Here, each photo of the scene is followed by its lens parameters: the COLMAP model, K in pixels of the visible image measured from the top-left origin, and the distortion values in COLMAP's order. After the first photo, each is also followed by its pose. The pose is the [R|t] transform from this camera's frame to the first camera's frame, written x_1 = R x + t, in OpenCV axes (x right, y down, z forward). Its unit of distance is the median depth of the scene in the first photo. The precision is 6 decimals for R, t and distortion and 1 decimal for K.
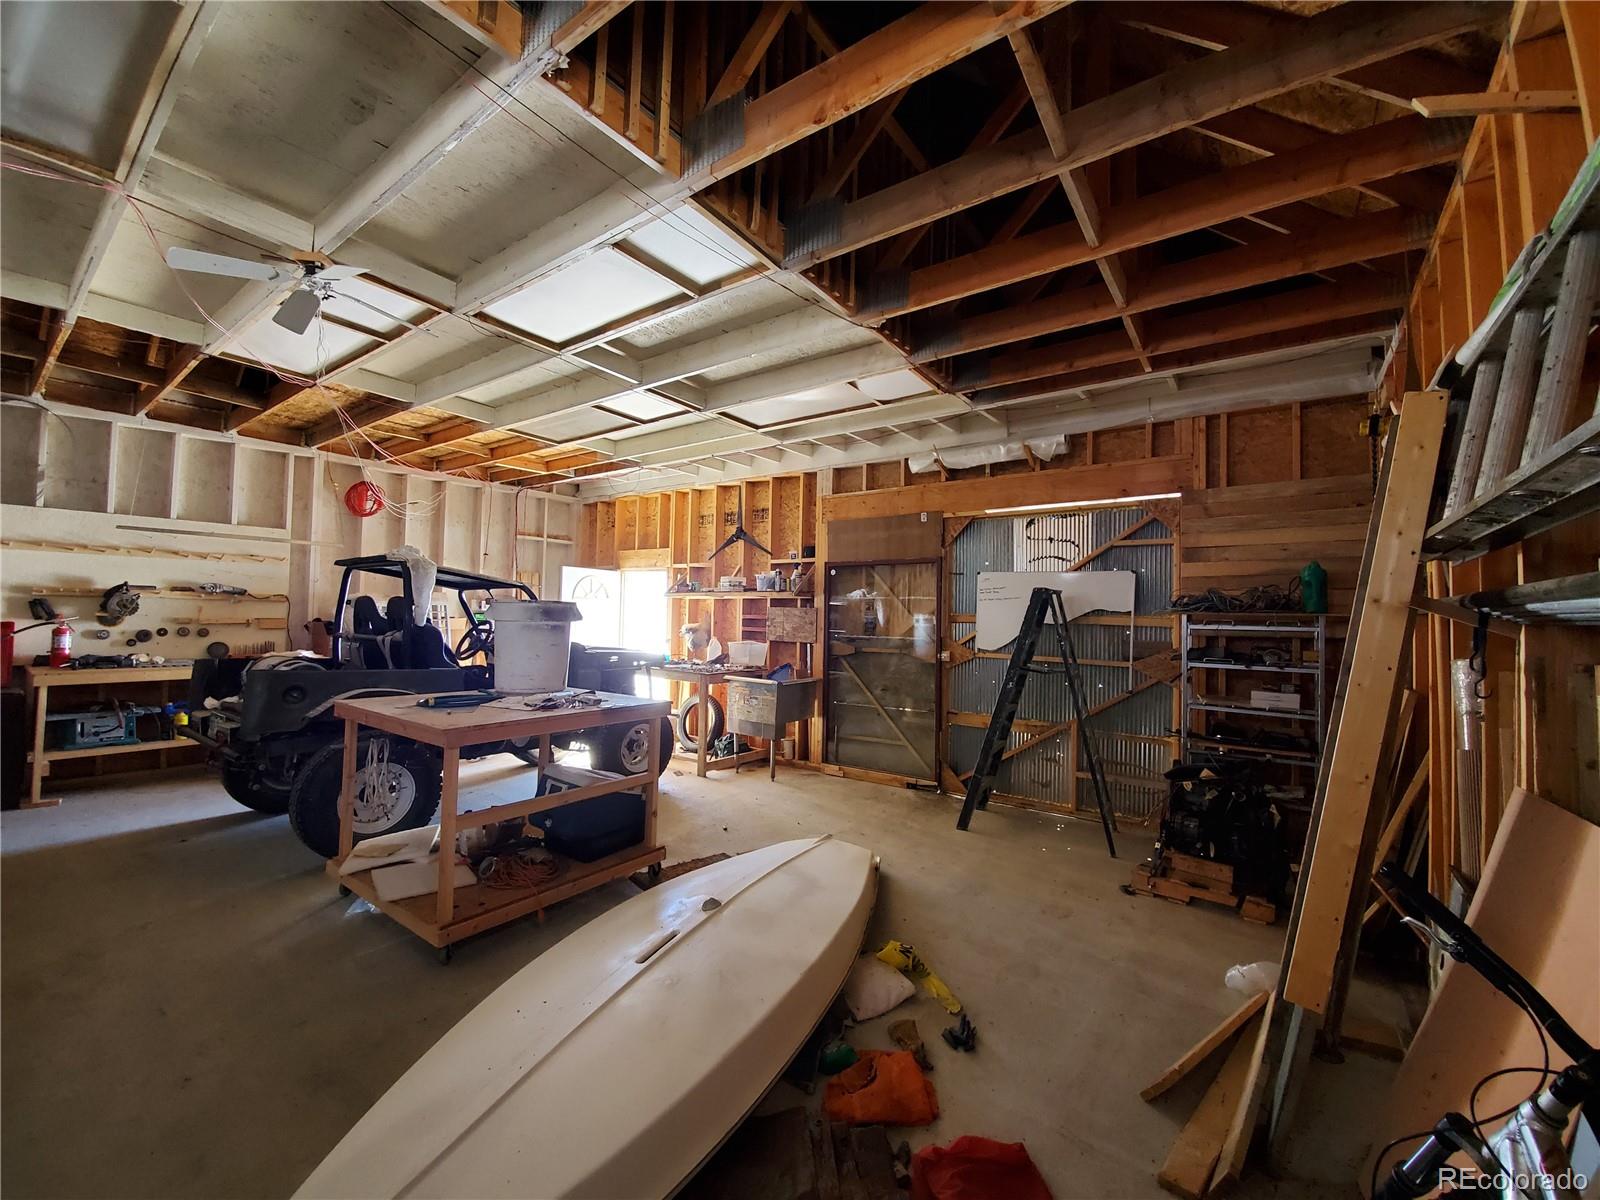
lens RADIAL K [[632.9, 0, 820.1], [0, 632.9, 600.4], [0, 0, 1]] dist [0.009778, -0.016092]
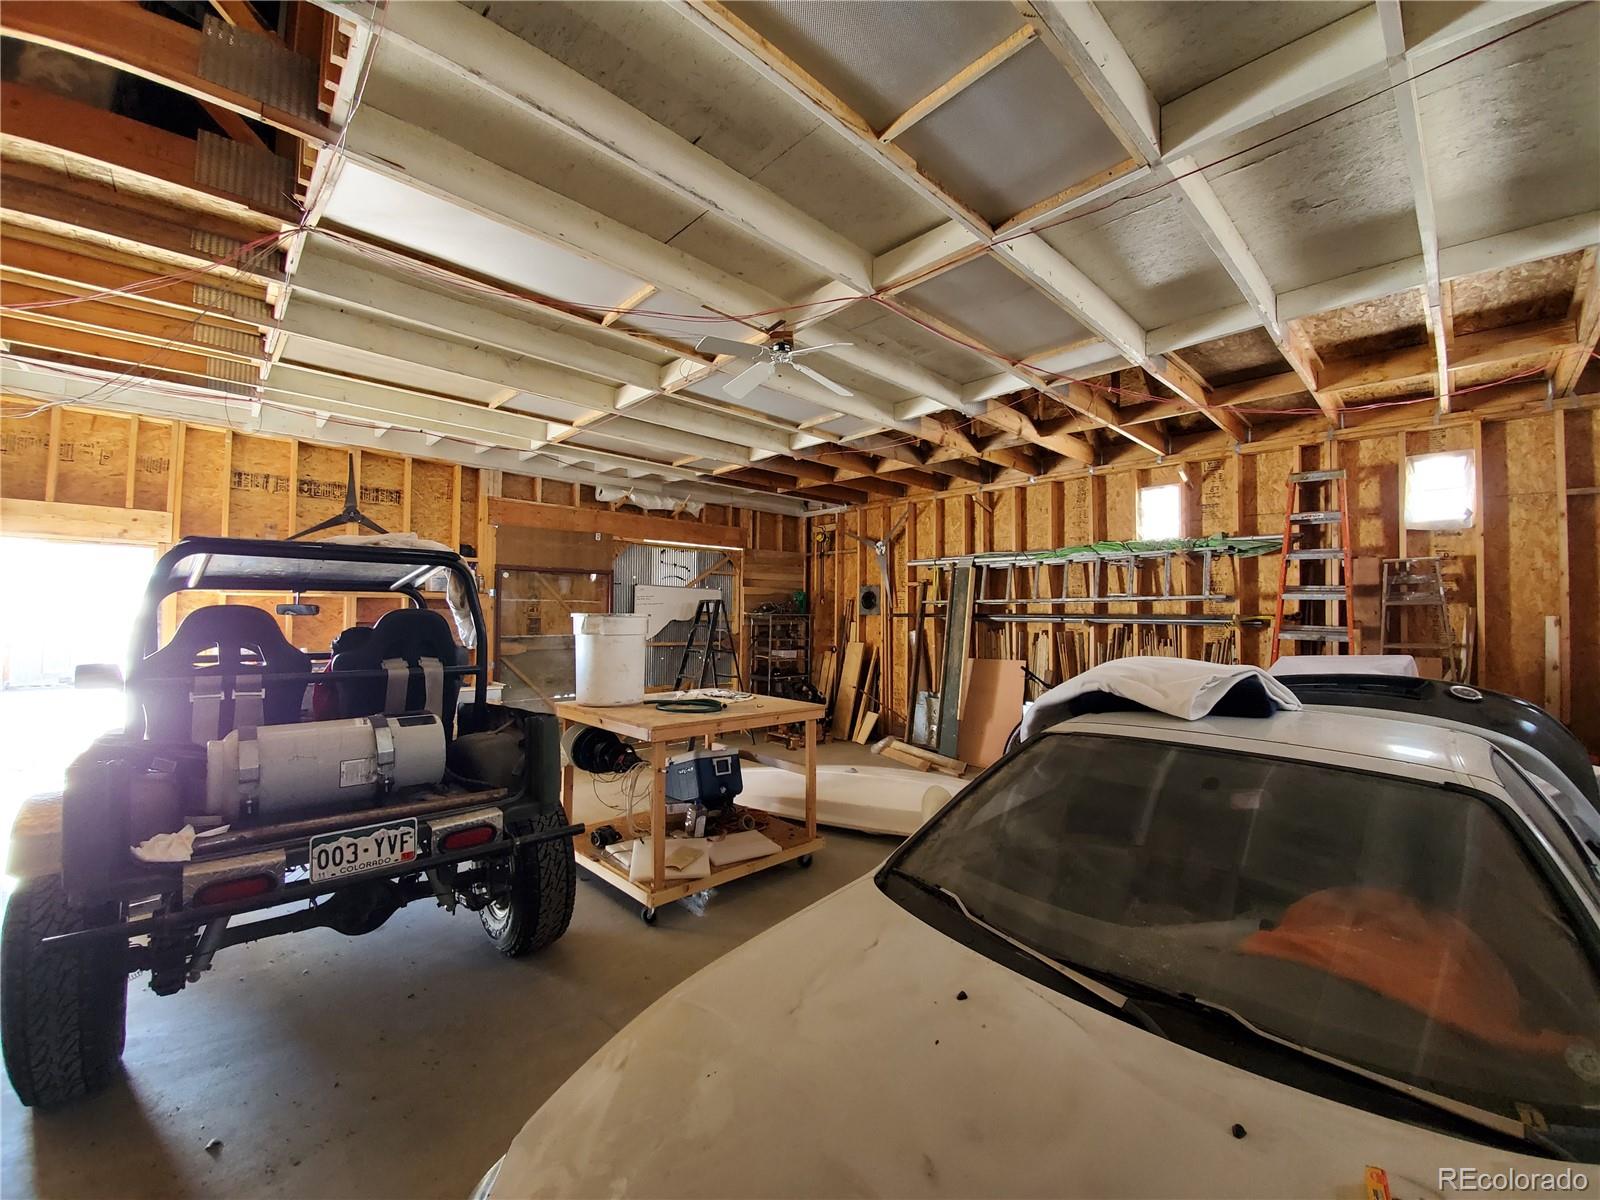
lens RADIAL K [[632.9, 0, 820.1], [0, 632.9, 600.4], [0, 0, 1]] dist [0.009778, -0.016092]
pose [[0.187453, 0.004233, 0.982264, -0.948069], [-0.029558, 0.999562, 0.001333, -0.021059], [-0.981829, -0.029283, 0.187496, 0.332213]]
